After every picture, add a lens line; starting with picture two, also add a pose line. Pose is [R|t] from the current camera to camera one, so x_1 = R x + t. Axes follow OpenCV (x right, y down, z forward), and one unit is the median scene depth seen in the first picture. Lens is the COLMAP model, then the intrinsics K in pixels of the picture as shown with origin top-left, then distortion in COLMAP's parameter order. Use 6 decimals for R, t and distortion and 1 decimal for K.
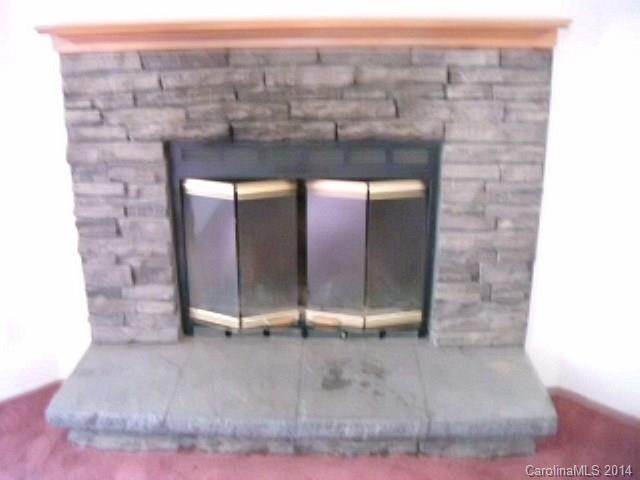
lens RADIAL K [[667.3, 0, 319.0], [0, 667.3, 239.5], [0, 0, 1]] dist [-0.163416, 0.000000]
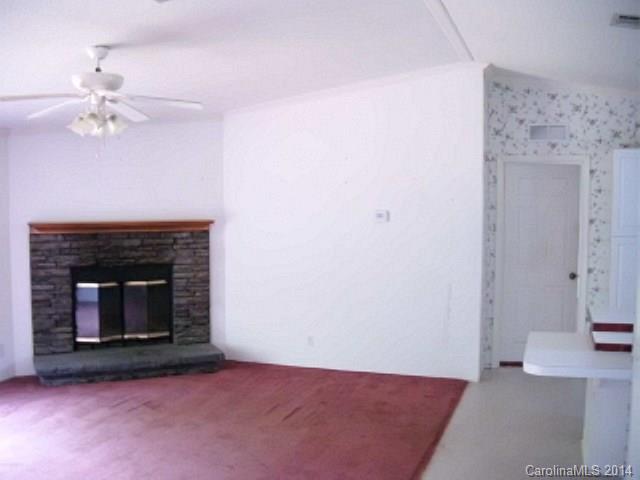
lens RADIAL K [[667.3, 0, 320.8], [0, 667.3, 239.0], [0, 0, 1]] dist [-0.163416, 0.000000]
pose [[0.879815, -0.017998, 0.474975, -0.588815], [0.142337, 0.963402, -0.227149, 0.470554], [-0.453503, 0.267456, 0.850178, -1.683174]]
